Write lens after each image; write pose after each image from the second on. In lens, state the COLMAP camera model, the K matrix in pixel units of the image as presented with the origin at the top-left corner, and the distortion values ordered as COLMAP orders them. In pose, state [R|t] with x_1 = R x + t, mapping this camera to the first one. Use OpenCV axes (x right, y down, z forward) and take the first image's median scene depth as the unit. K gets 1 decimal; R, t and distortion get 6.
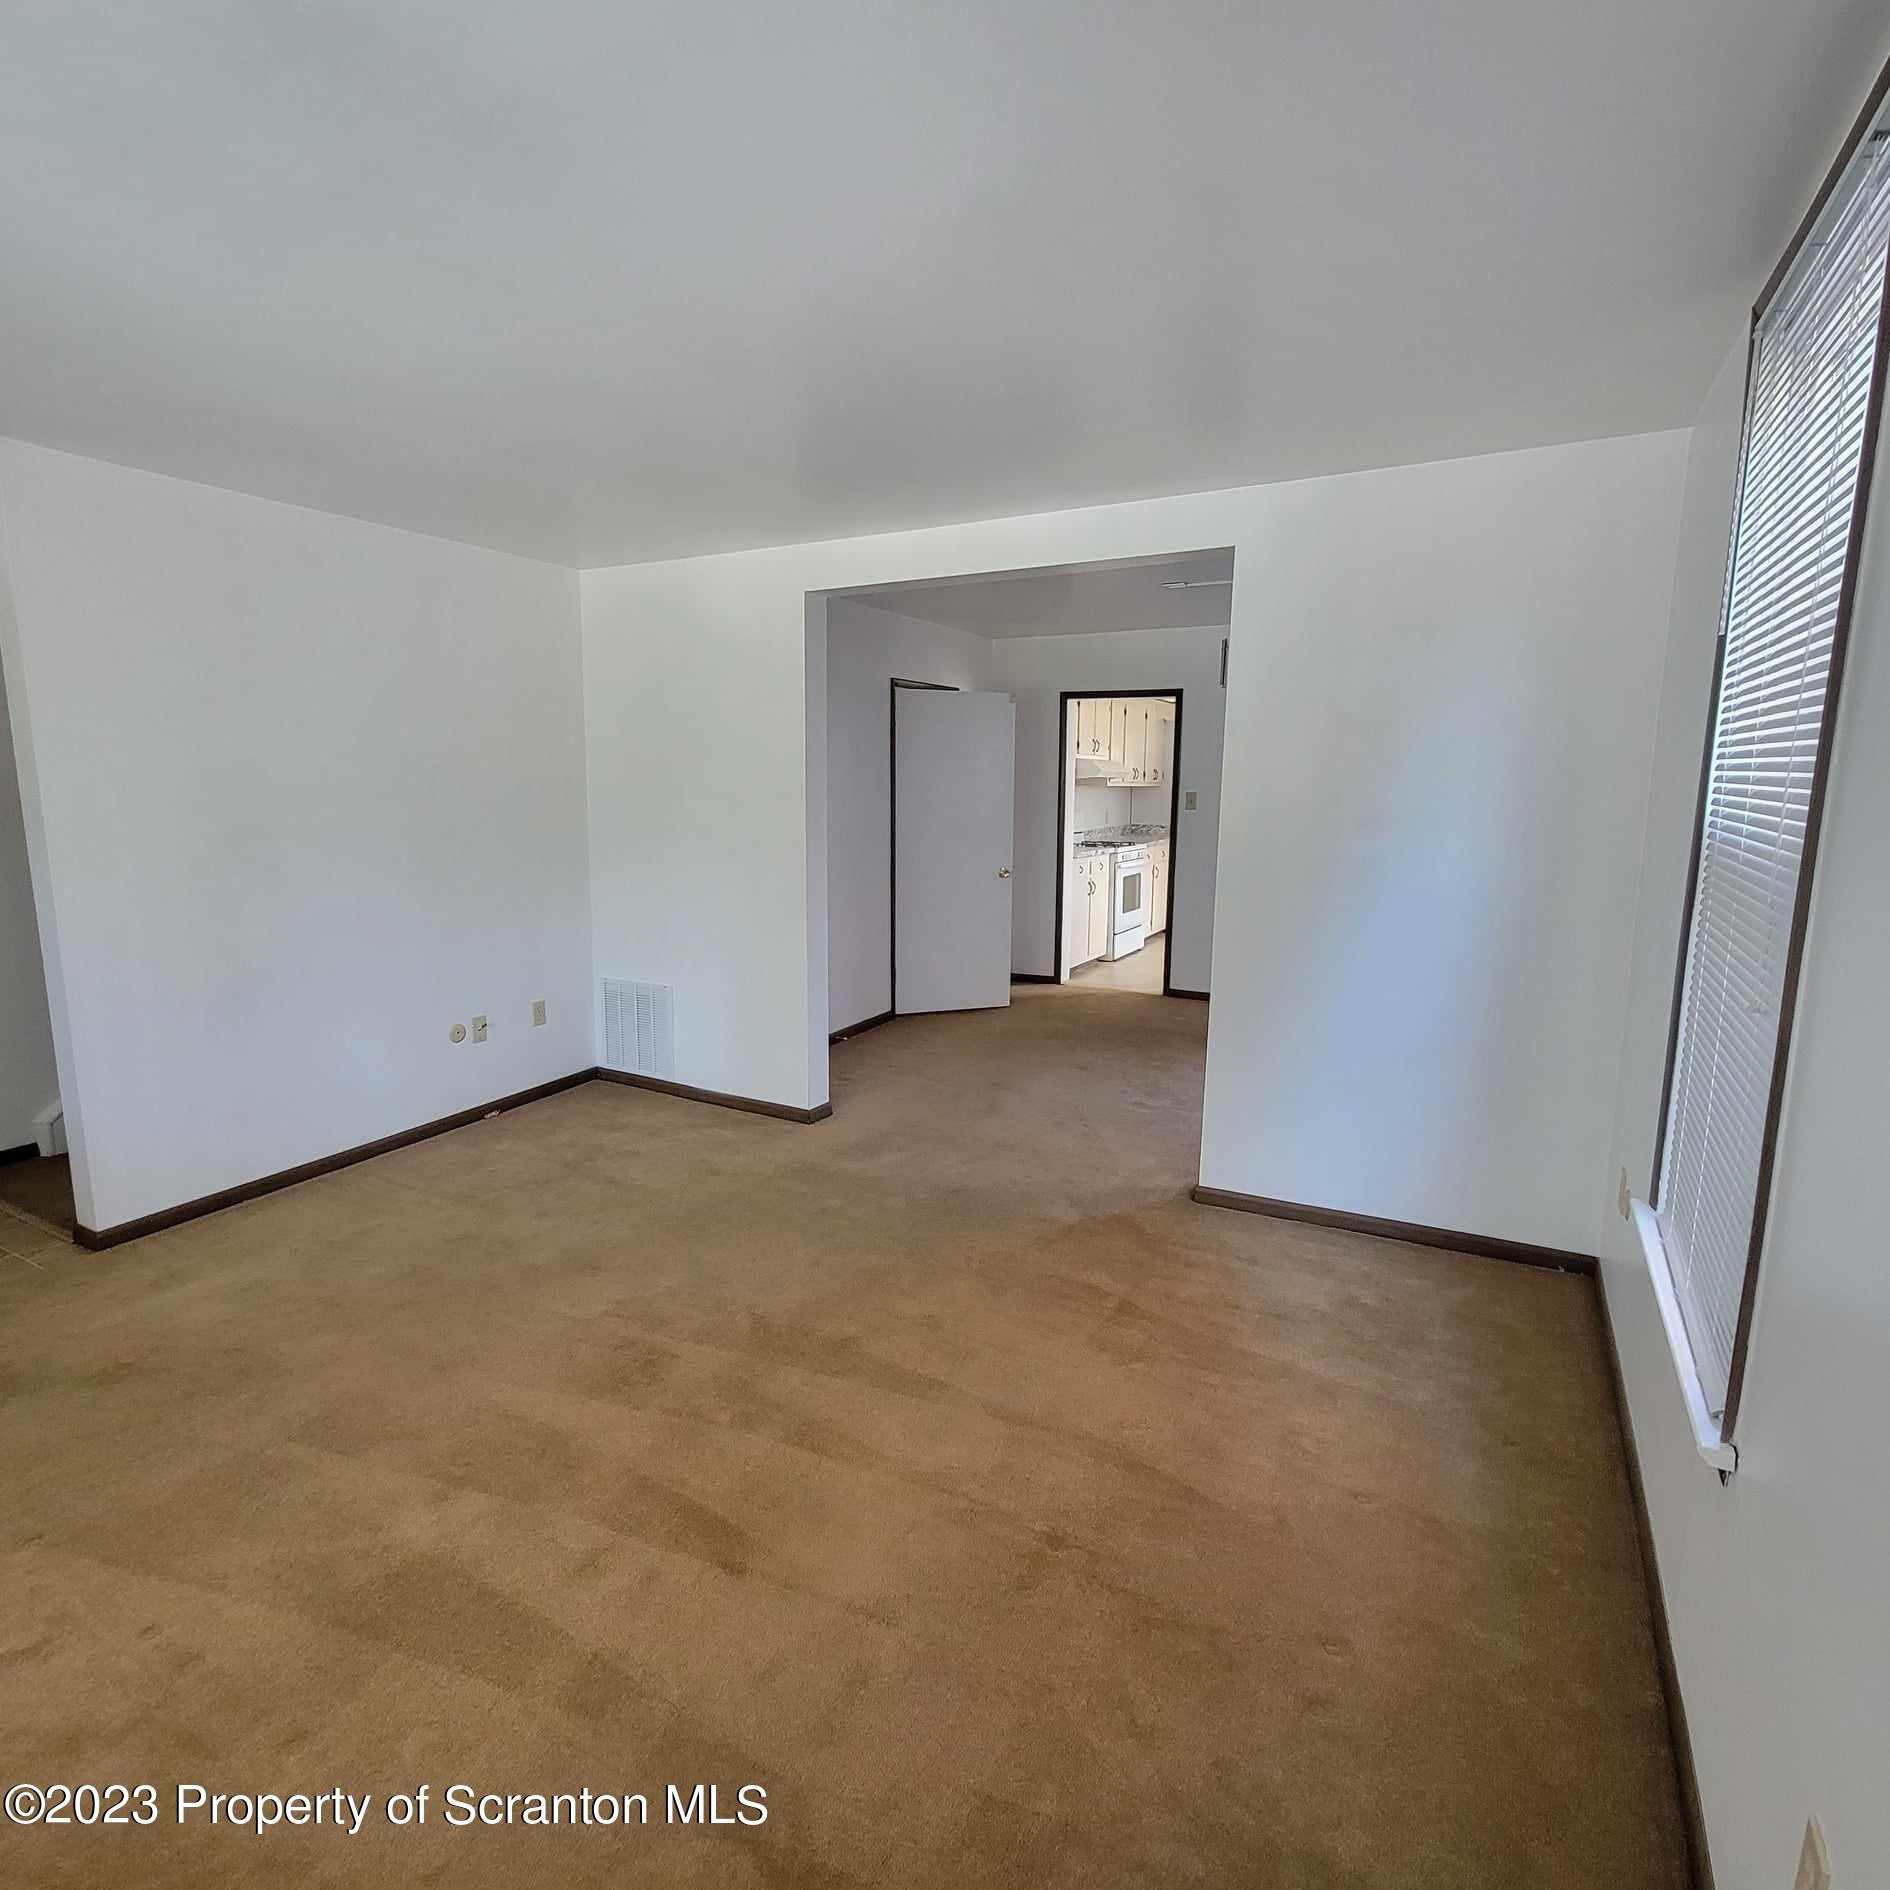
lens RADIAL K [[1031.7, 0, 944.1], [0, 1031.7, 936.2], [0, 0, 1]] dist [0.003290, 0.000974]
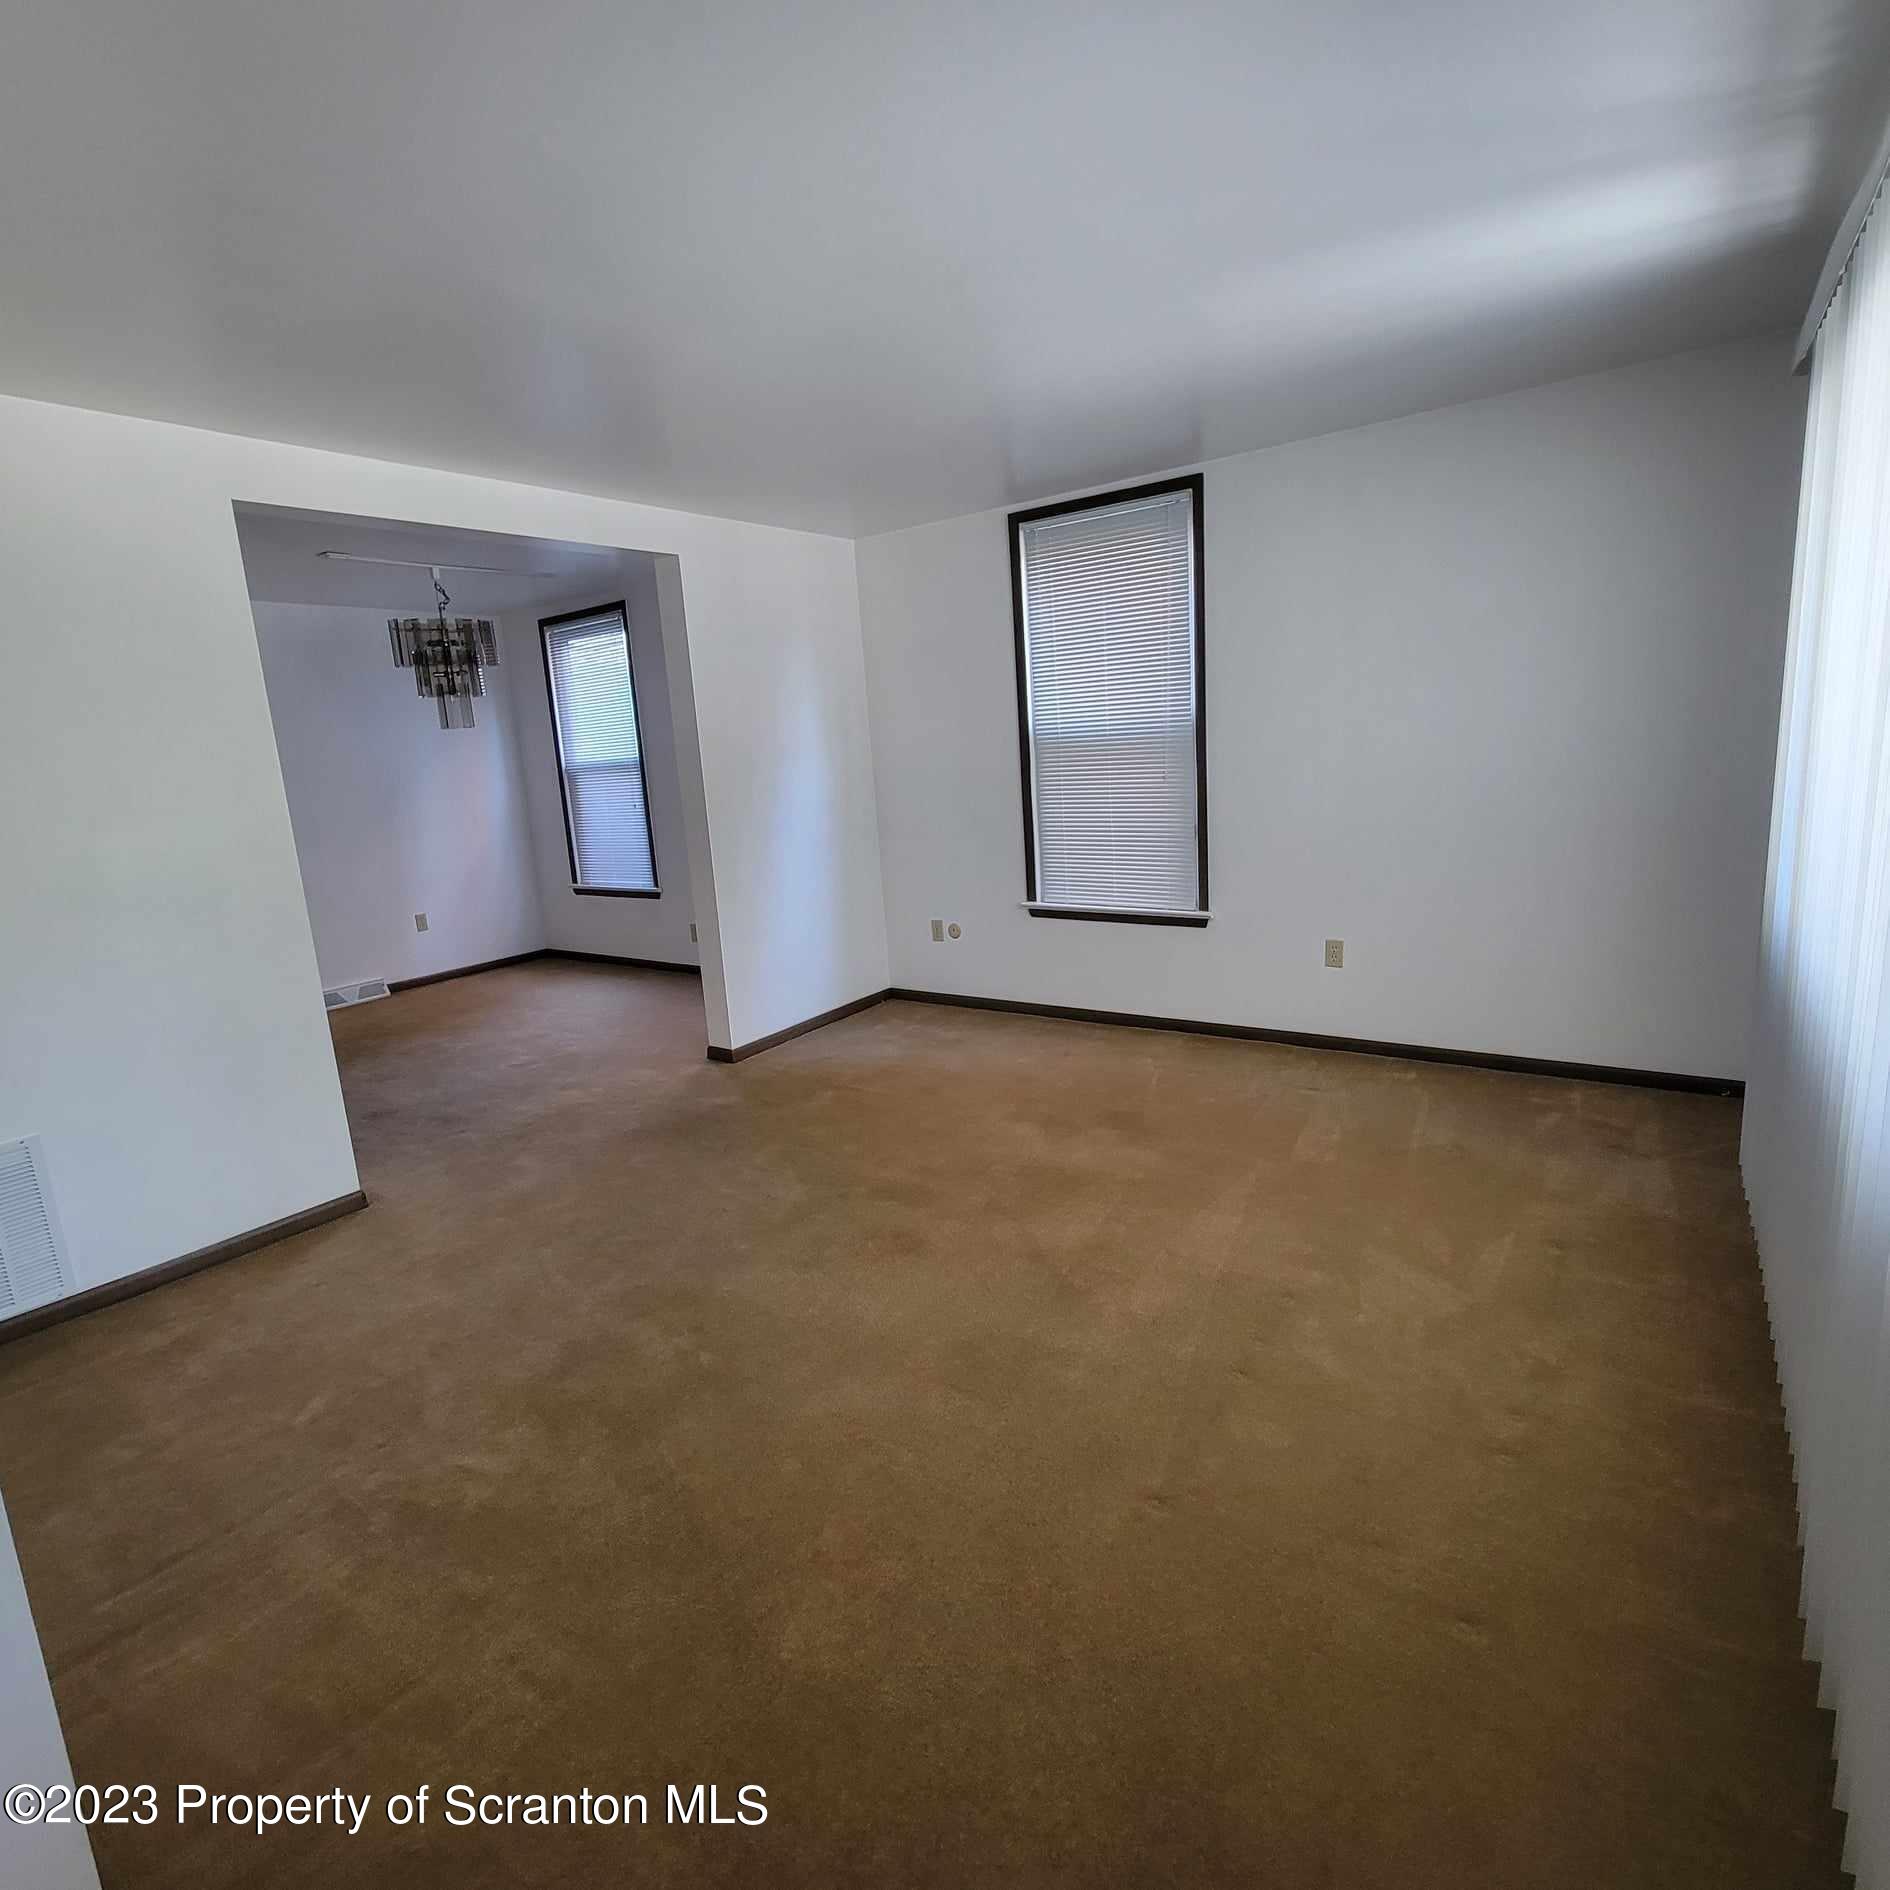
lens RADIAL K [[1022.7, 0, 933.1], [0, 1022.7, 934.8], [0, 0, 1]] dist [-0.002664, 0.000778]
pose [[0.127547, -0.200125, 0.971433, -0.812183], [0.219936, 0.960755, 0.169049, -0.050475], [-0.967140, 0.192092, 0.166556, 0.447302]]
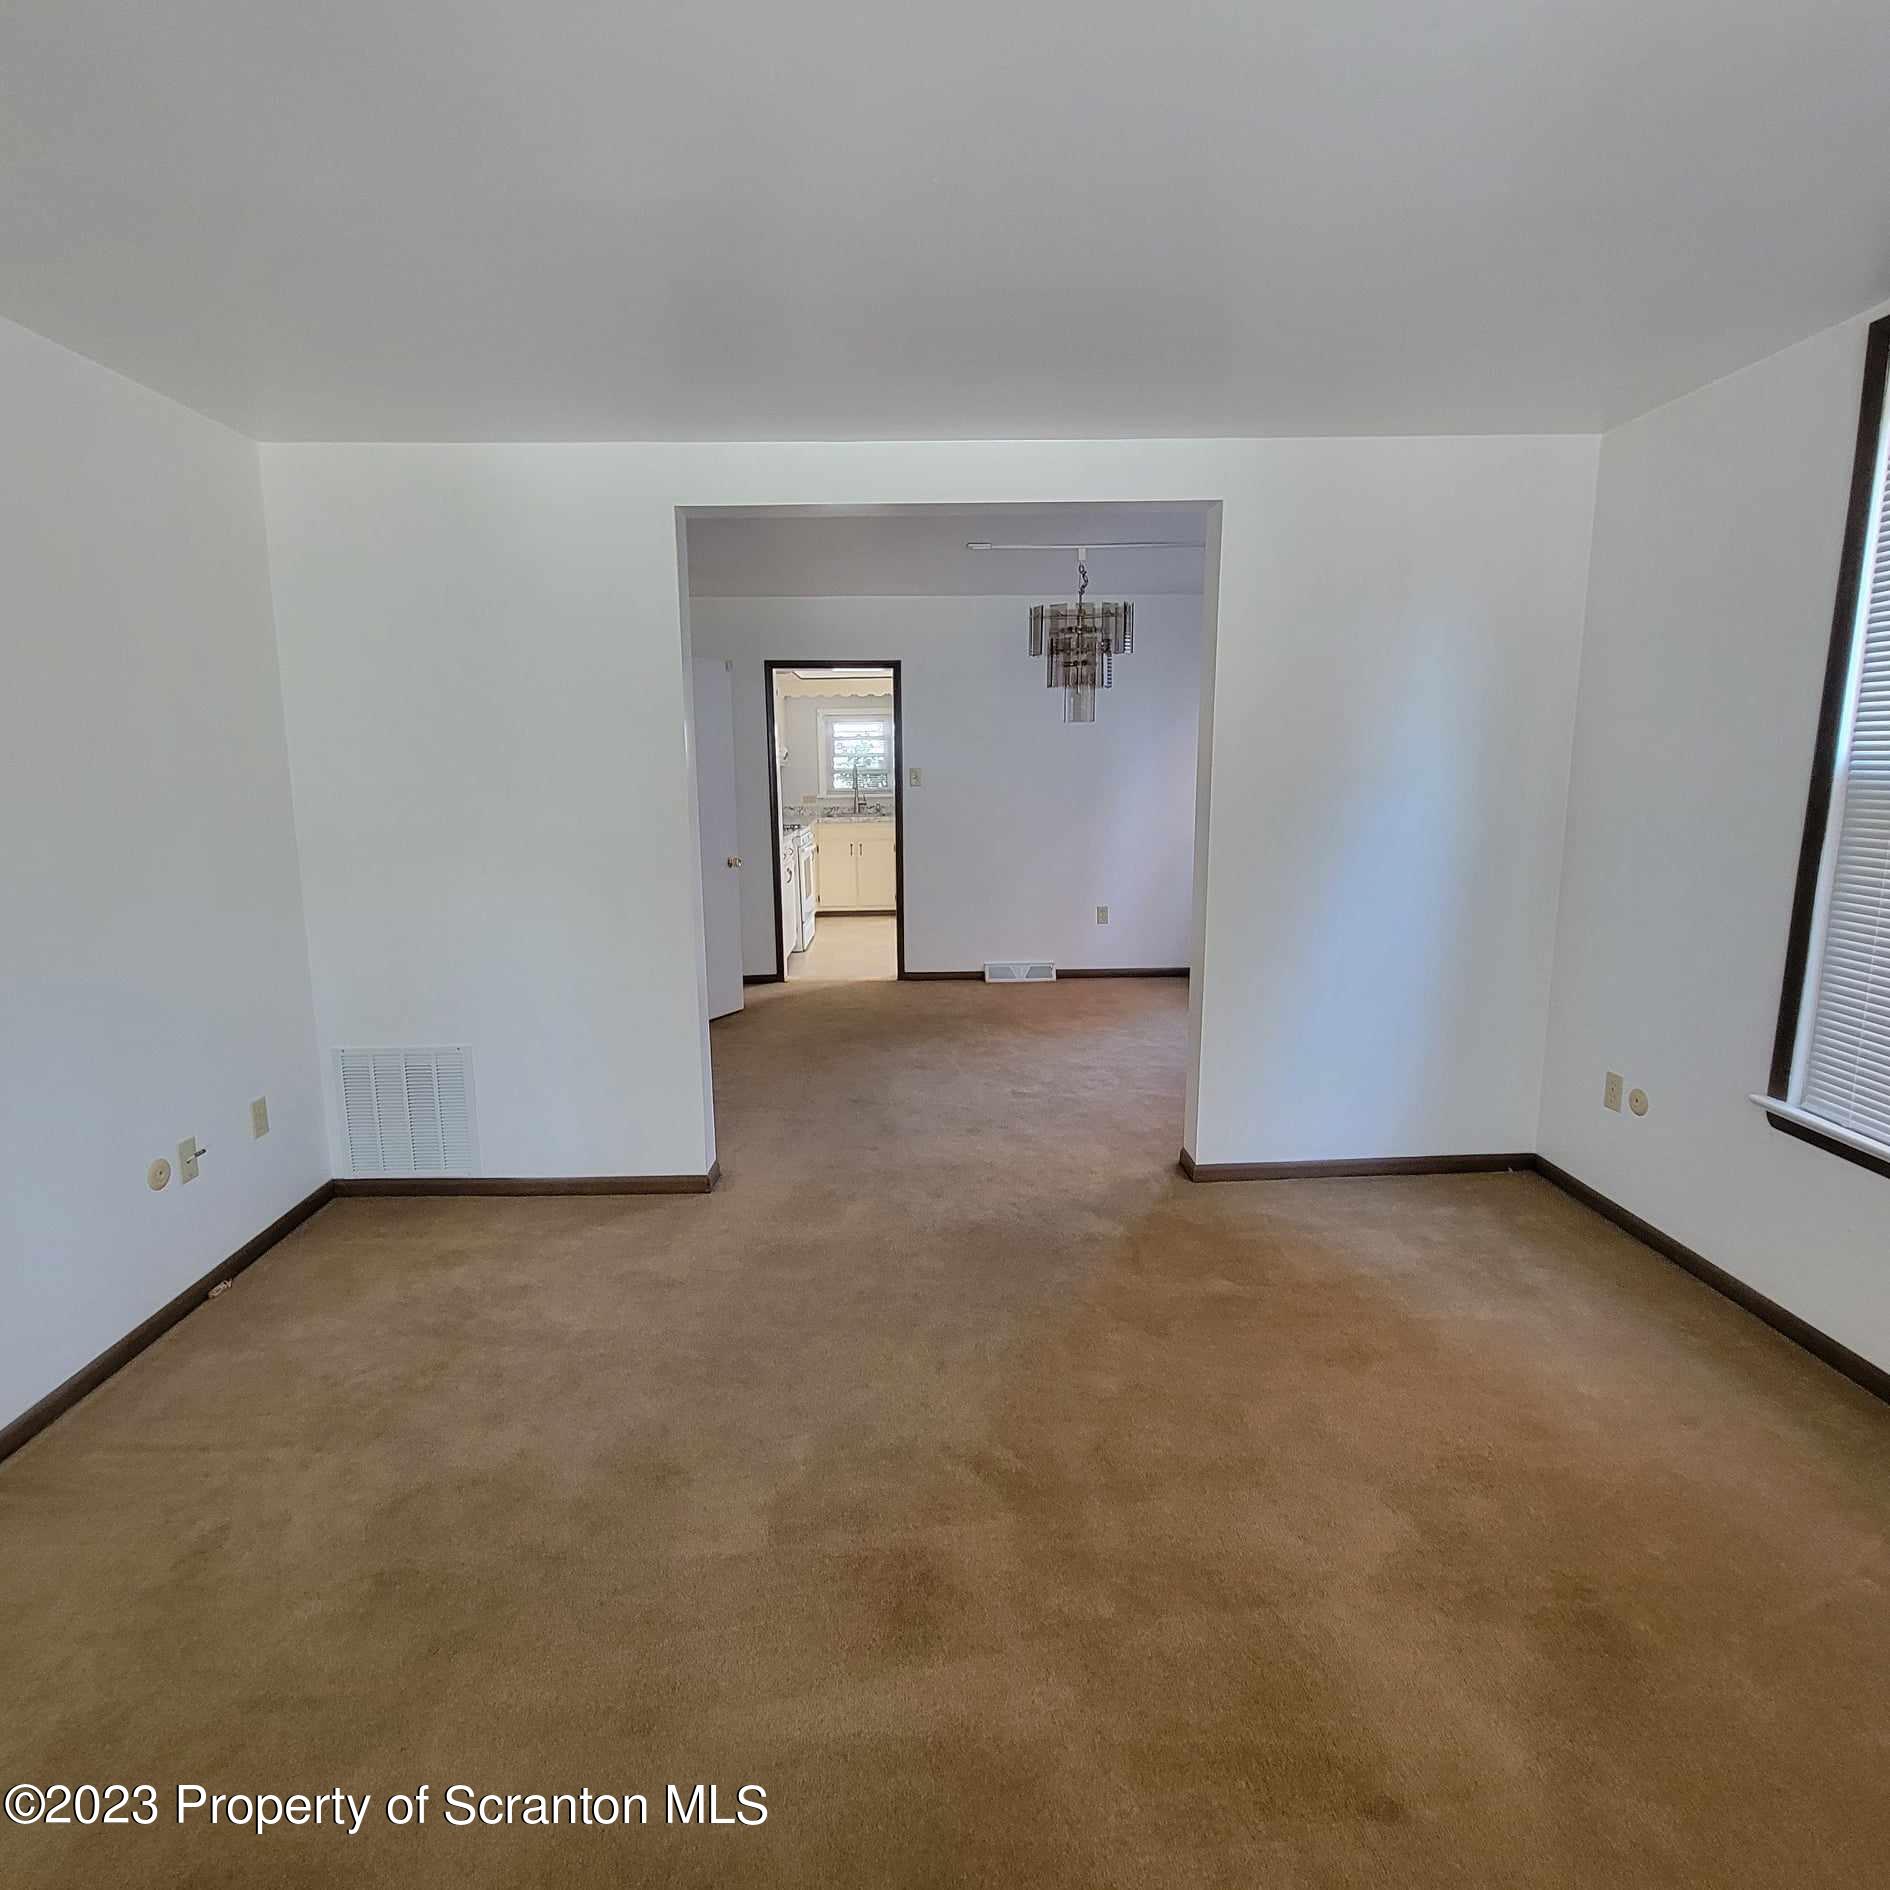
lens RADIAL K [[1022.7, 0, 933.1], [0, 1022.7, 934.8], [0, 0, 1]] dist [-0.002664, 0.000778]
pose [[0.866087, -0.100049, 0.489779, -0.361670], [0.093561, 0.994896, 0.037785, -0.028601], [-0.491059, 0.013099, 0.871028, 0.244413]]
